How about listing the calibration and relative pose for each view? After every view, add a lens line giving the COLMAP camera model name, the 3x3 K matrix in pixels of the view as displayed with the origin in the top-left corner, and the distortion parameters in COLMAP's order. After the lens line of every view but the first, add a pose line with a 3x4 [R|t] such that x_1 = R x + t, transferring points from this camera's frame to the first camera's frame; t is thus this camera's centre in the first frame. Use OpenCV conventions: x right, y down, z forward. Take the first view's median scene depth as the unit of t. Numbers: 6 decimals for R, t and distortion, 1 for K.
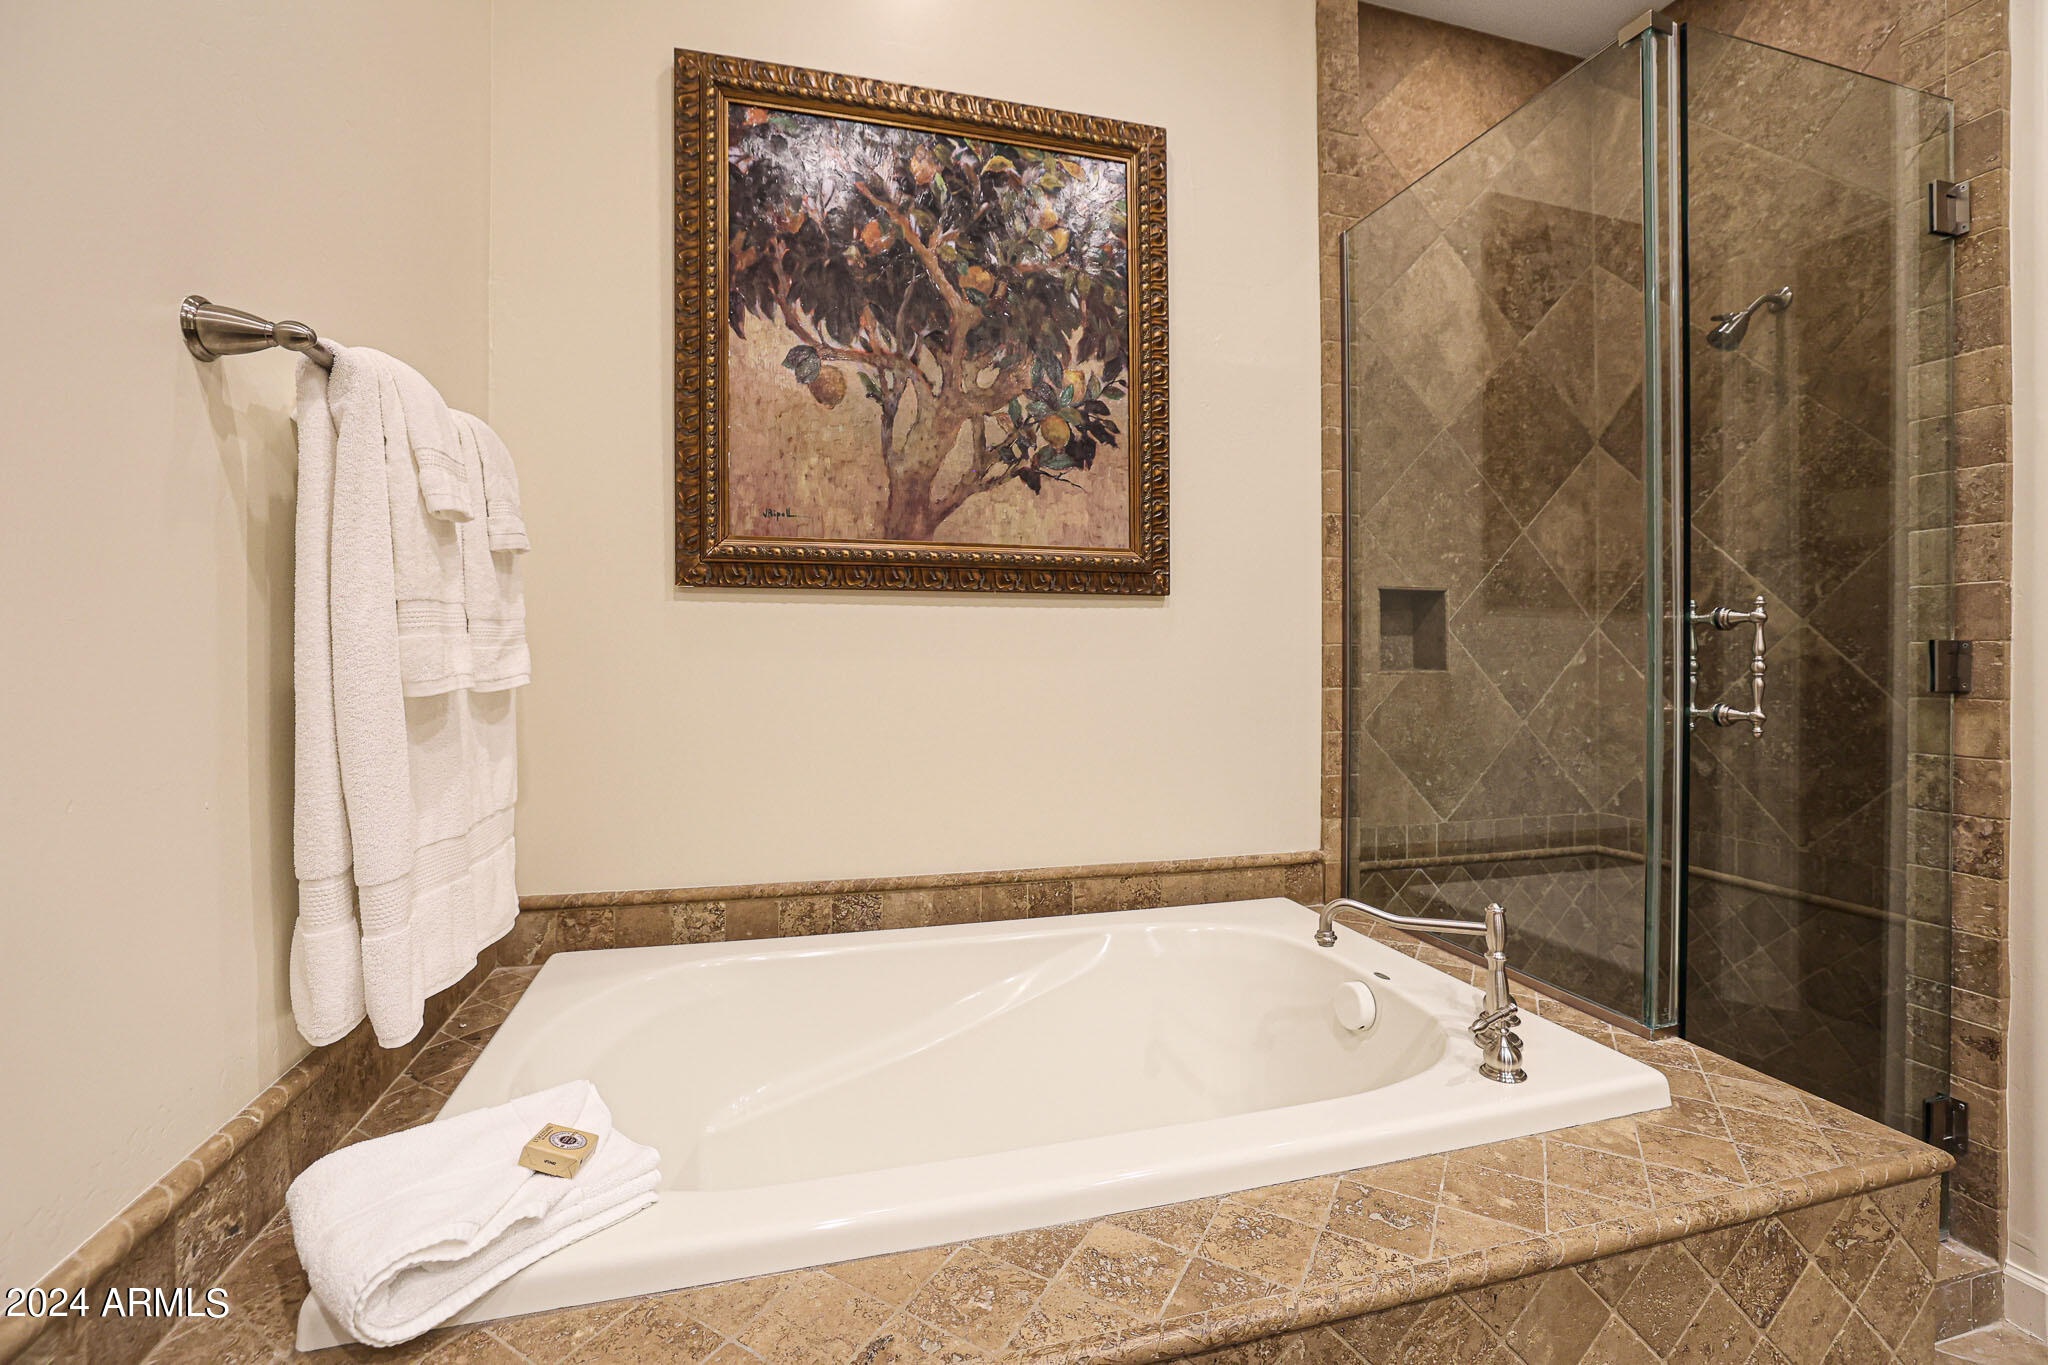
lens RADIAL K [[903.0, 0, 1030.7], [0, 903.0, 643.6], [0, 0, 1]] dist [-0.026564, 0.010737]
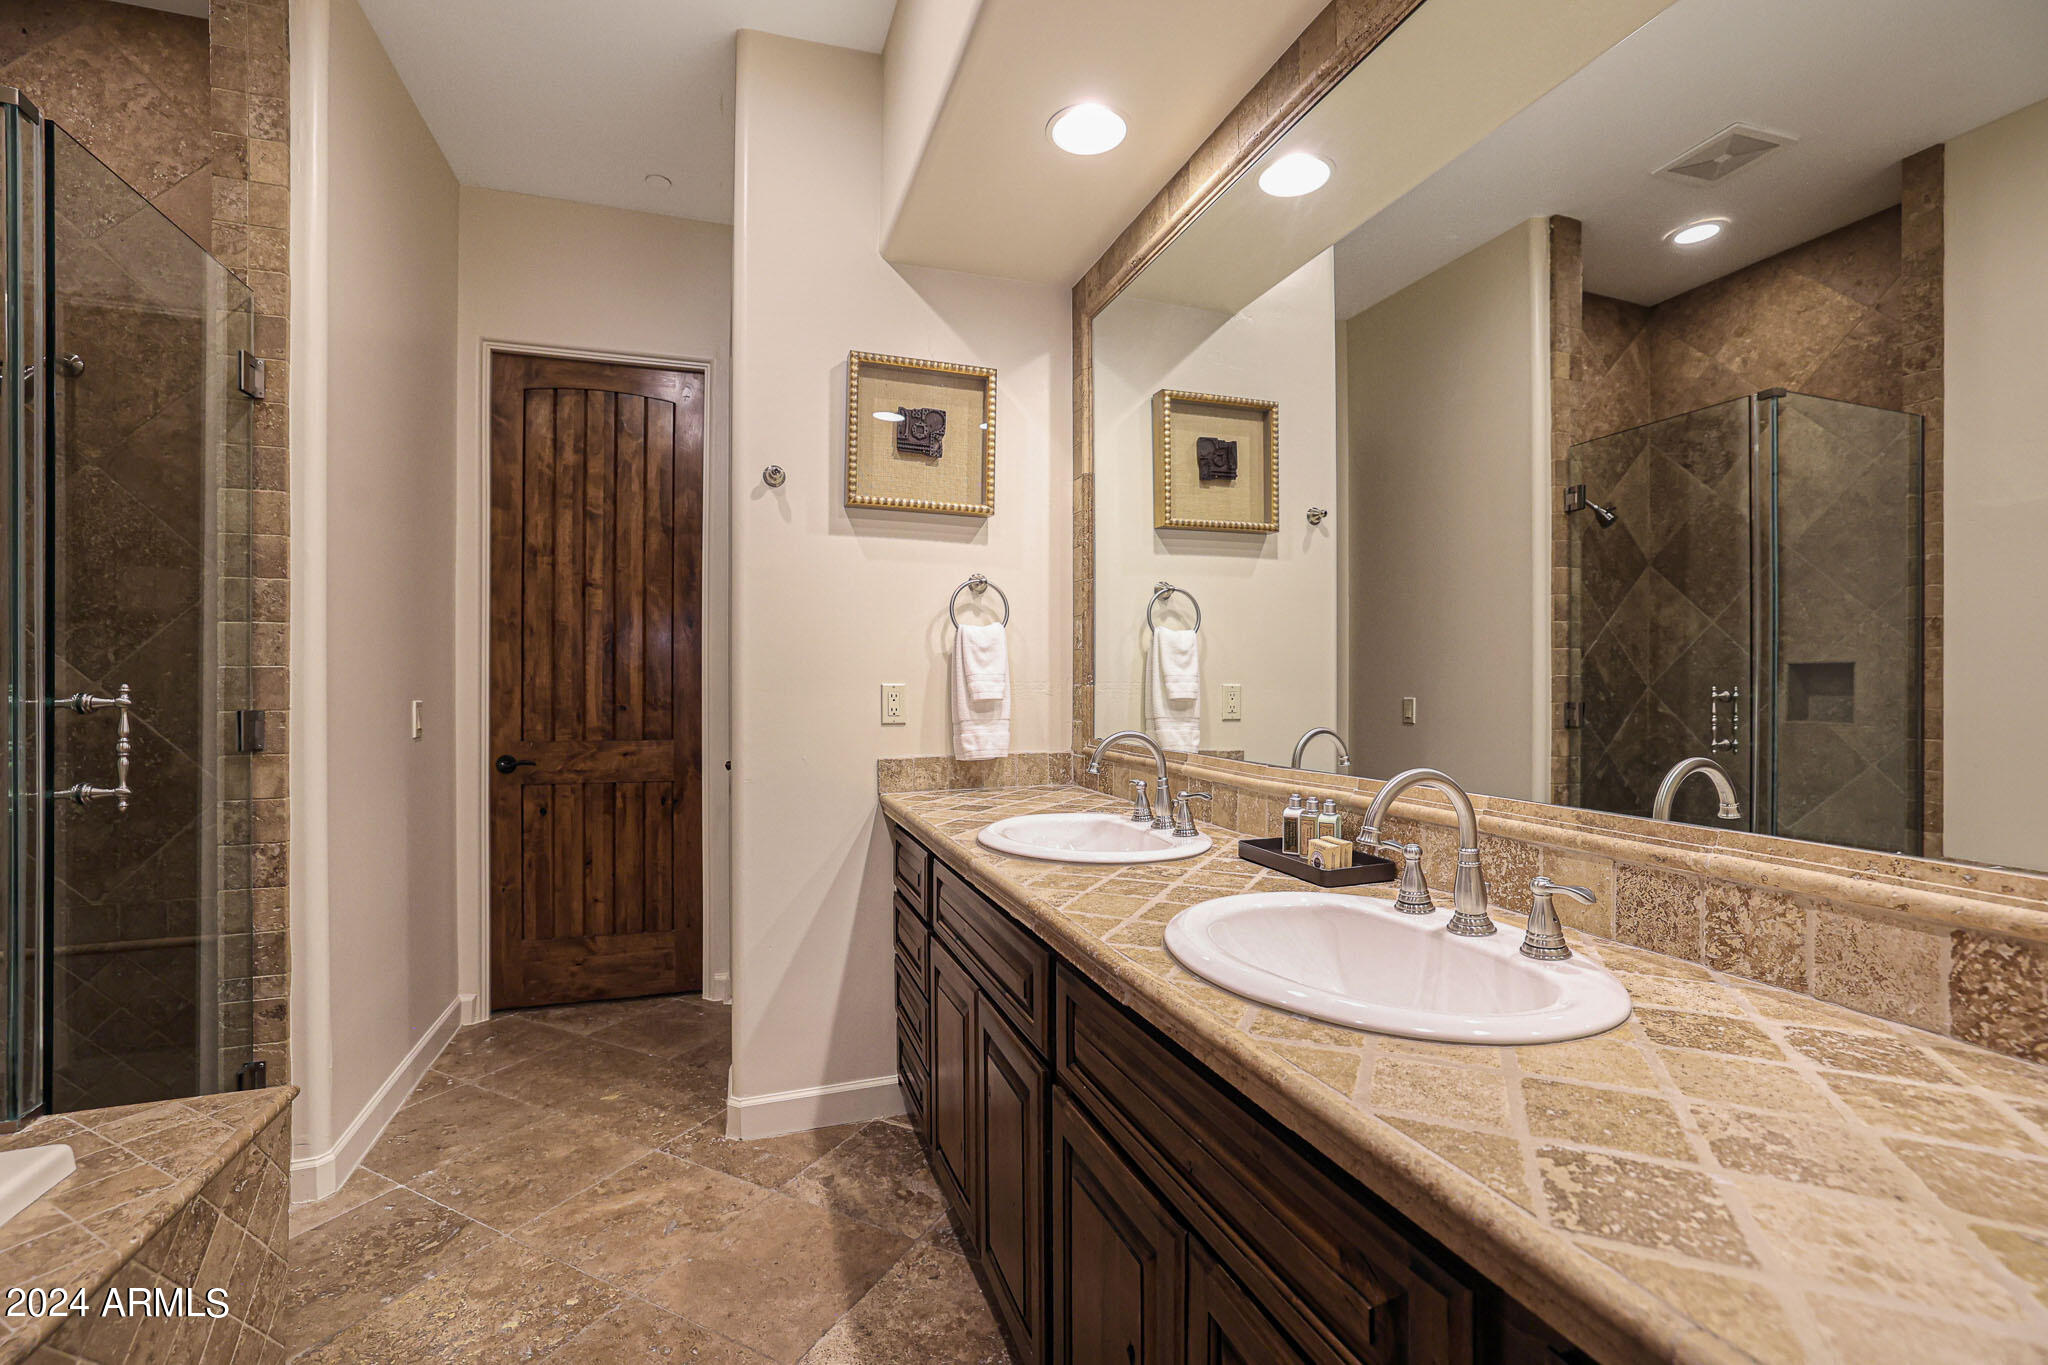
lens RADIAL K [[860.5, 0, 989.6], [0, 860.5, 670.3], [0, 0, 1]] dist [-0.027990, 0.006798]
pose [[-0.010832, 0.009907, 0.999892, -0.212597], [0.001305, 0.999950, -0.009893, -0.049515], [-0.999940, 0.001198, -0.010845, -0.064780]]
